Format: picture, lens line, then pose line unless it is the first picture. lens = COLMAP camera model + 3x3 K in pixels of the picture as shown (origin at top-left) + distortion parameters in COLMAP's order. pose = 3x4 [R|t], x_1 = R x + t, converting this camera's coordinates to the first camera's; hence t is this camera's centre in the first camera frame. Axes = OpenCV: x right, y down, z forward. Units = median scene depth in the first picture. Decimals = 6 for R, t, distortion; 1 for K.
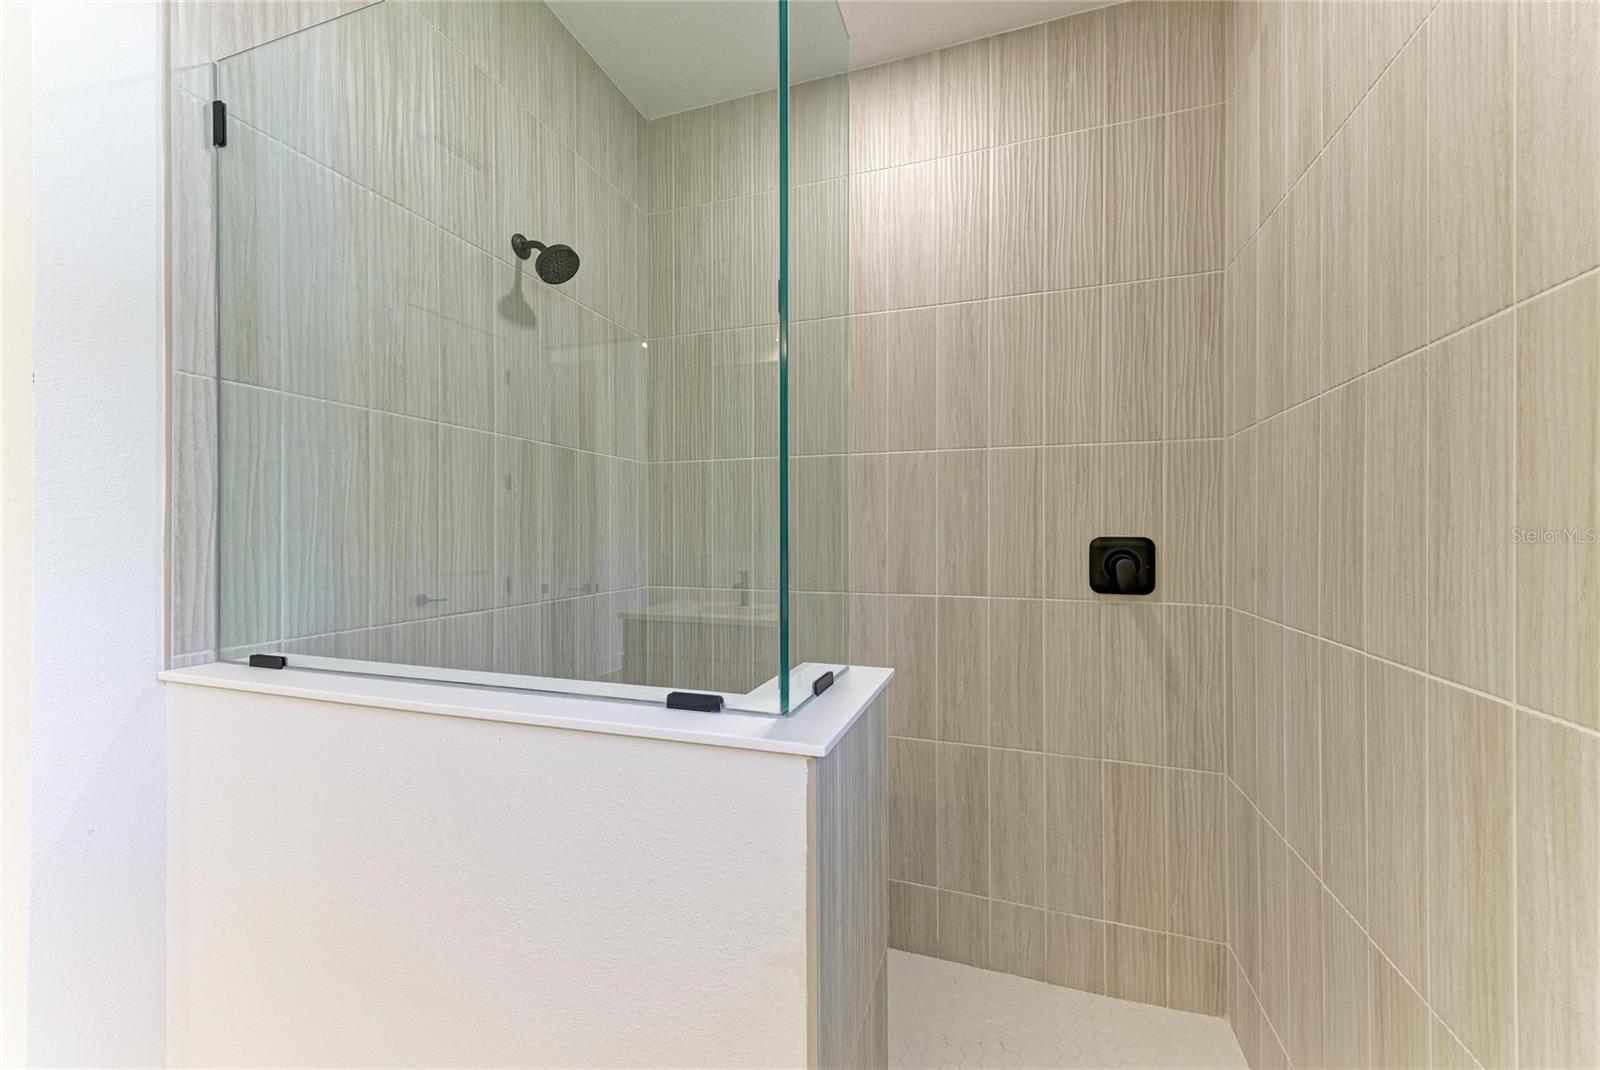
lens RADIAL K [[585.9, 0, 800.1], [0, 585.9, 538.1], [0, 0, 1]] dist [0.025421, -0.005846]
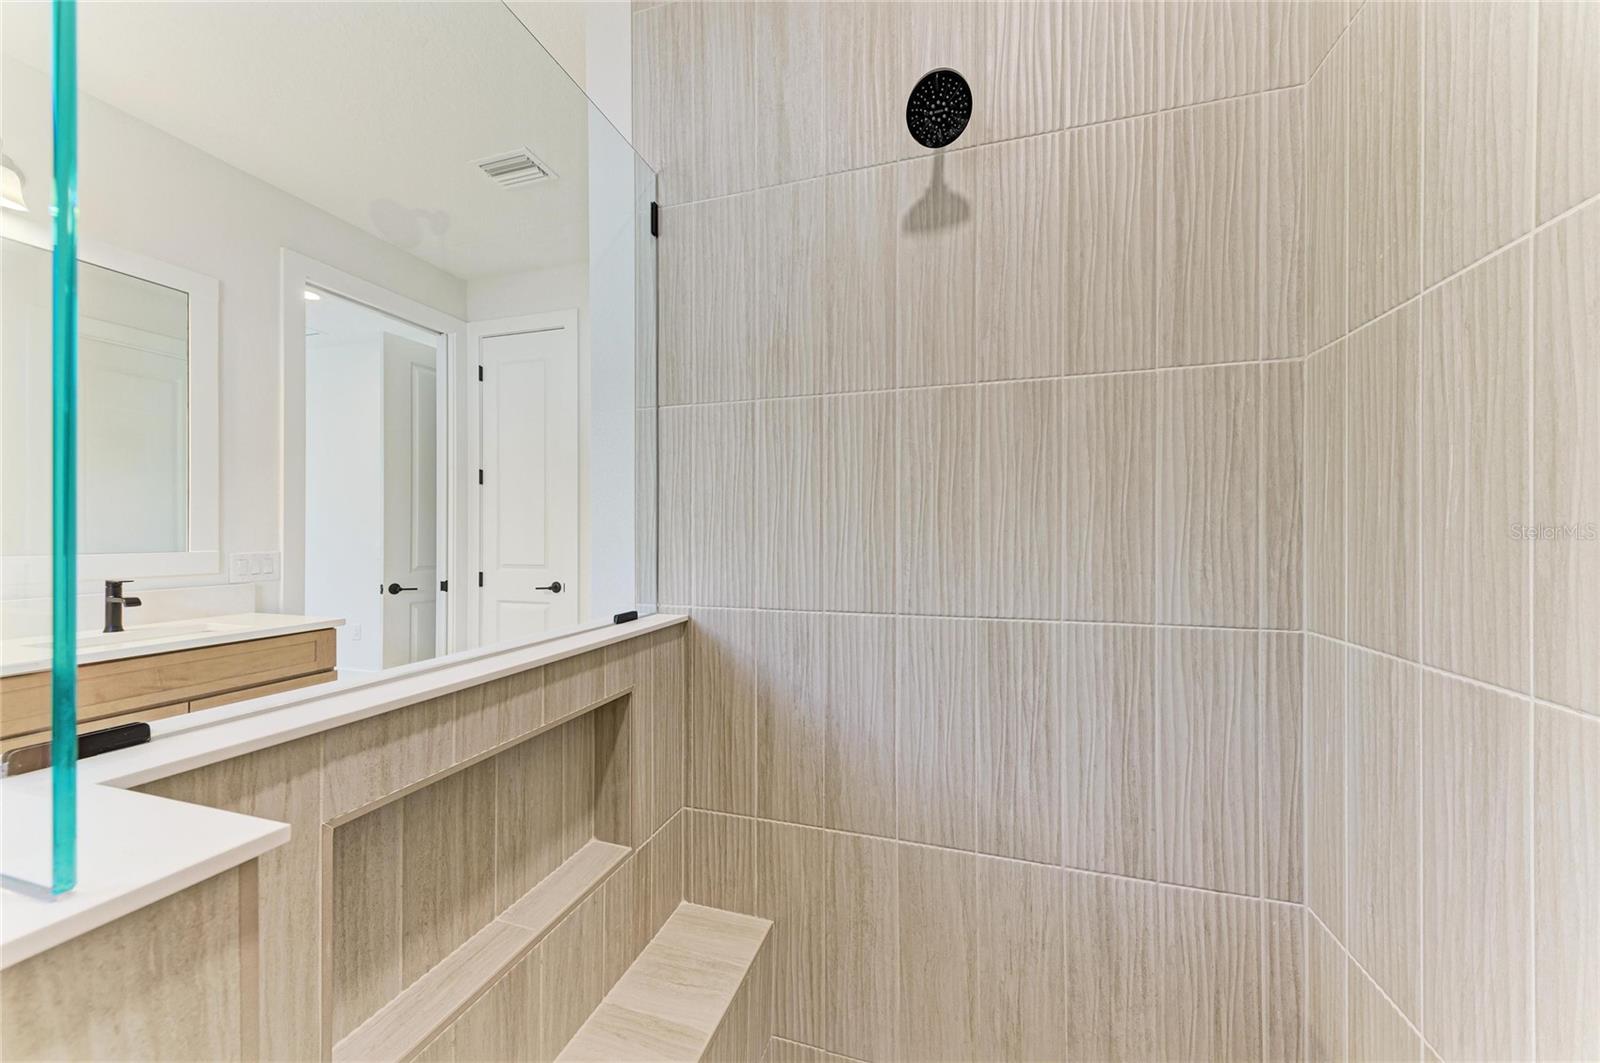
lens RADIAL K [[585.9, 0, 800.1], [0, 585.9, 534.6], [0, 0, 1]] dist [0.025421, -0.005846]
pose [[0.860730, 0.012743, -0.508902, -0.189533], [-0.004200, 0.999830, 0.017932, 0.000462], [0.509045, -0.013298, 0.860637, 0.216626]]
